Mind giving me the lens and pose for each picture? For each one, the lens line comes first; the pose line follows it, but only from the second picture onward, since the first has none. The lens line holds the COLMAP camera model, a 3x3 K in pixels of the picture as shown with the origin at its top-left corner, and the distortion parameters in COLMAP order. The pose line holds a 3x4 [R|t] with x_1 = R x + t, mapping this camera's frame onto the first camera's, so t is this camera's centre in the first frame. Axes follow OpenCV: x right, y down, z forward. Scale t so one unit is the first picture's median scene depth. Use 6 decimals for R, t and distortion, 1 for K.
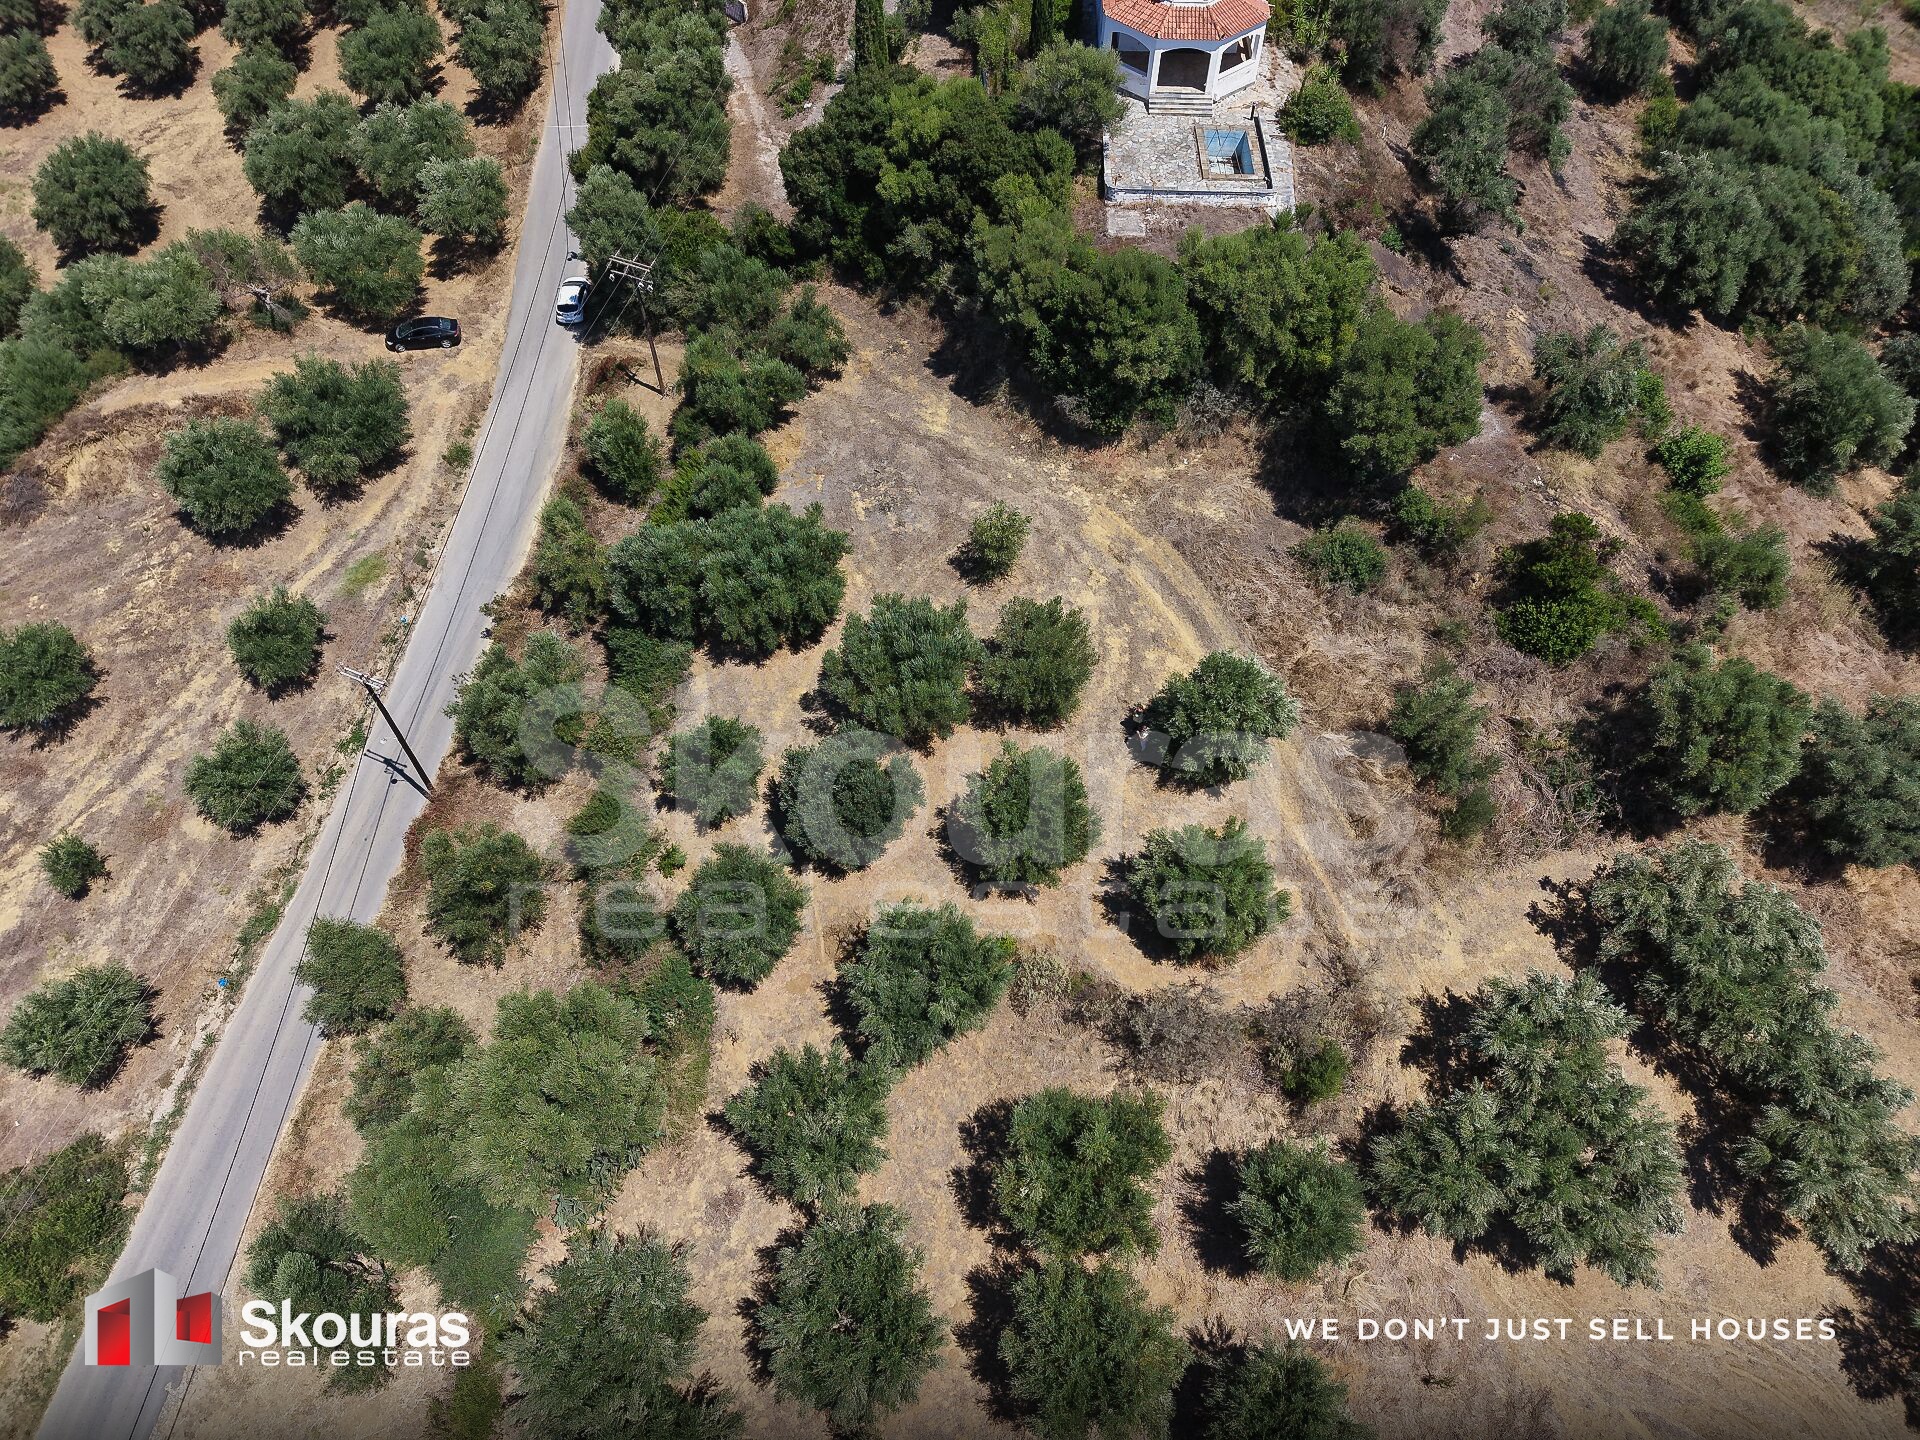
lens RADIAL K [[1296.5, 0, 959.0], [0, 1296.5, 713.1], [0, 0, 1]] dist [0.013348, -0.001464]
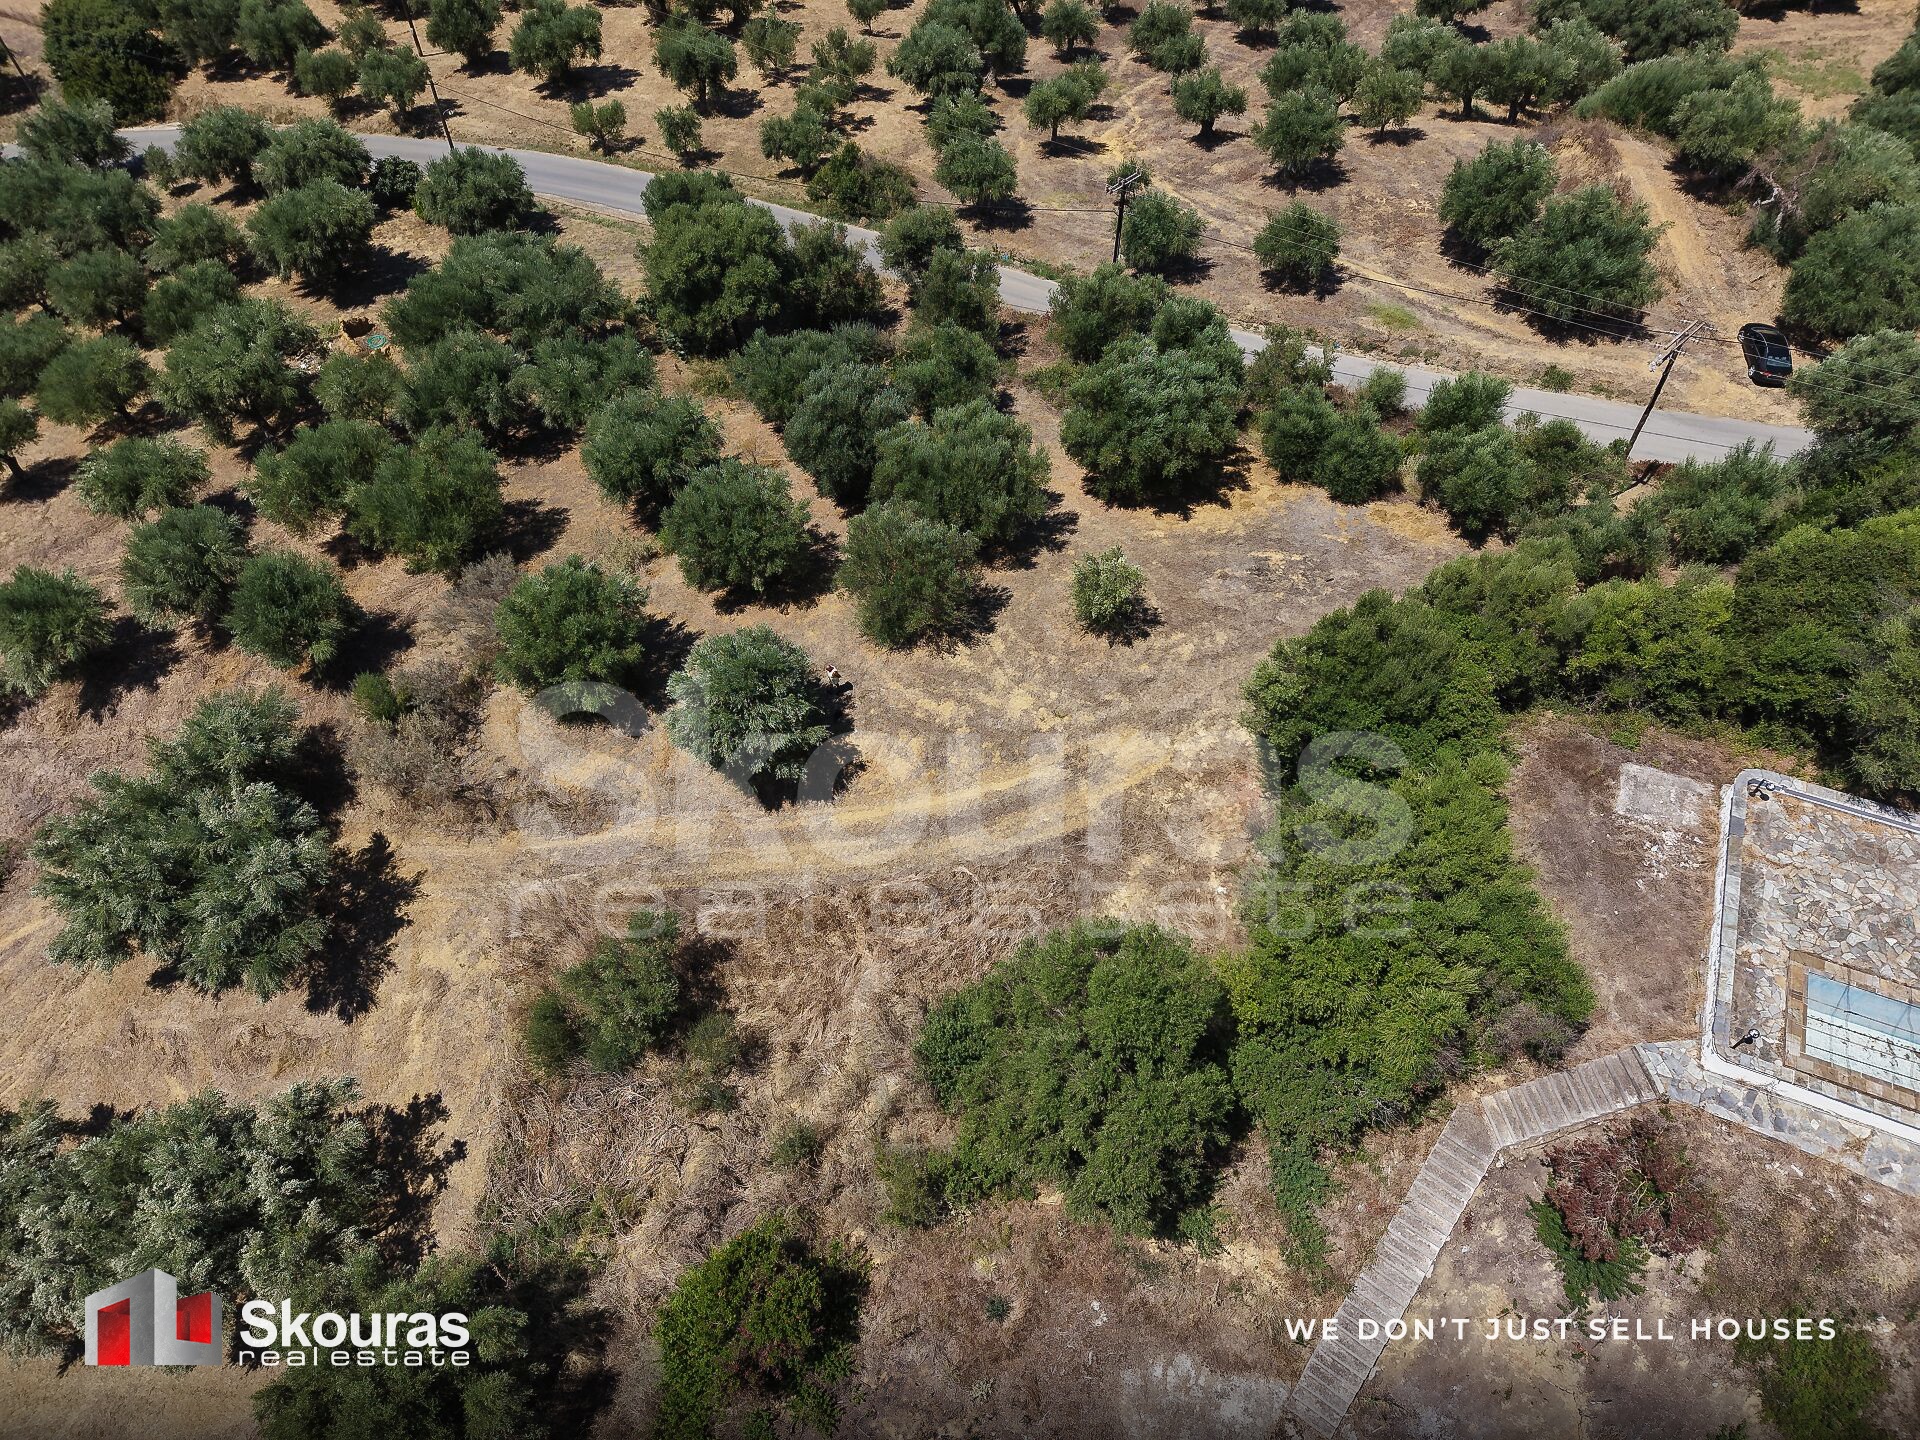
lens RADIAL K [[1296.5, 0, 959.0], [0, 1296.5, 713.1], [0, 0, 1]] dist [0.013348, -0.001464]
pose [[-0.357754, 0.744441, -0.563754, 0.514135], [-0.747231, 0.133856, 0.650945, -0.522235], [0.560052, 0.654133, 0.508382, 0.553232]]
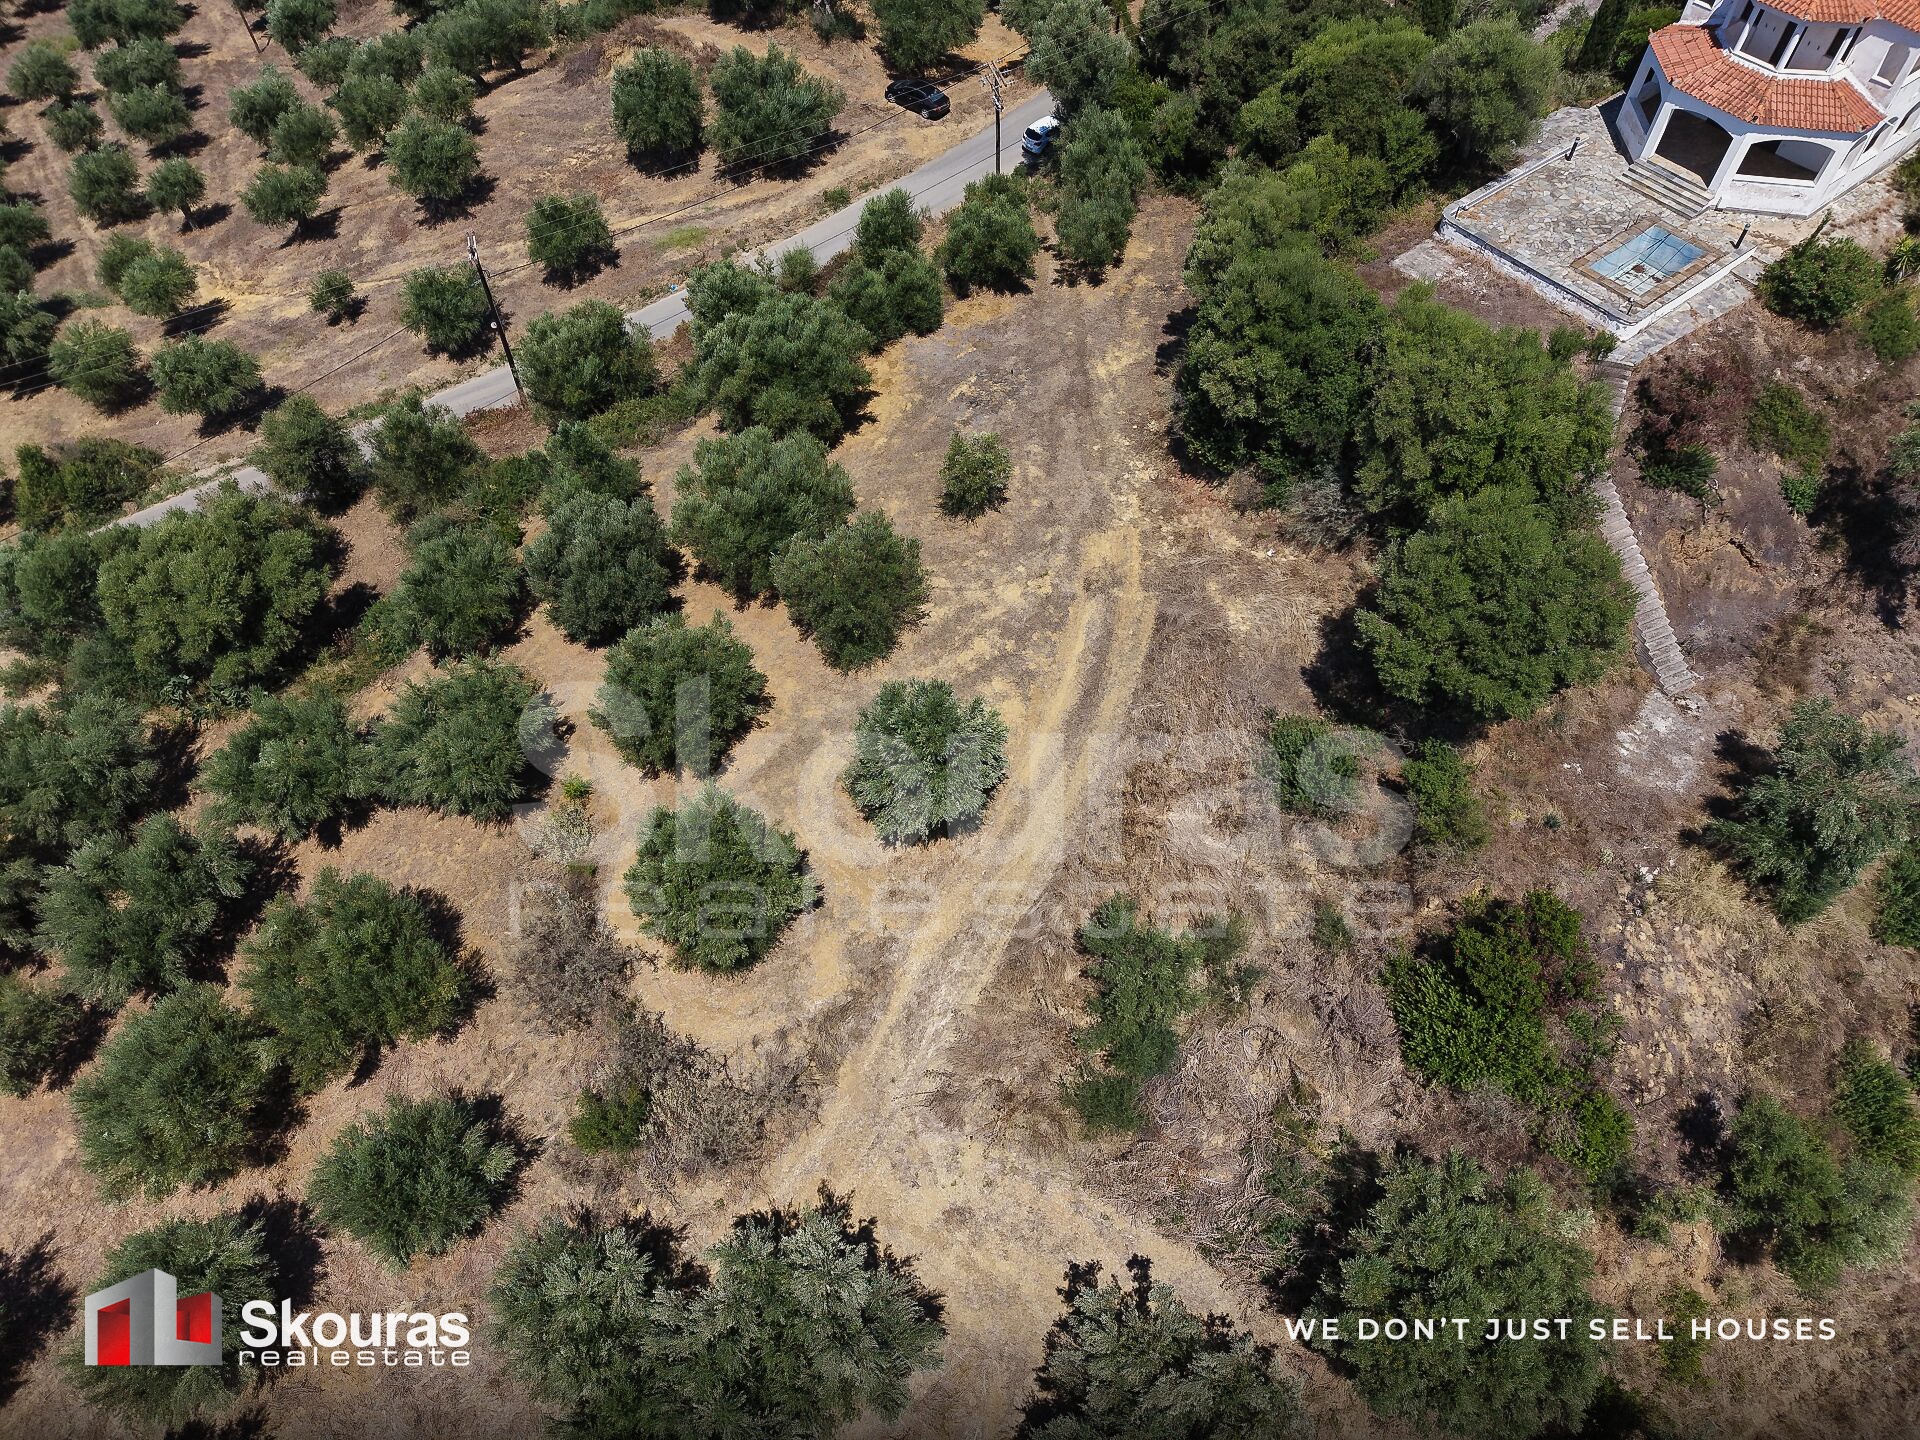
lens RADIAL K [[1296.5, 0, 959.0], [0, 1296.5, 713.1], [0, 0, 1]] dist [0.013348, -0.001464]
pose [[0.643929, 0.610460, -0.461187, 0.469872], [-0.611550, 0.772903, 0.169197, -0.138400], [0.459741, 0.173088, 0.871022, 0.264137]]
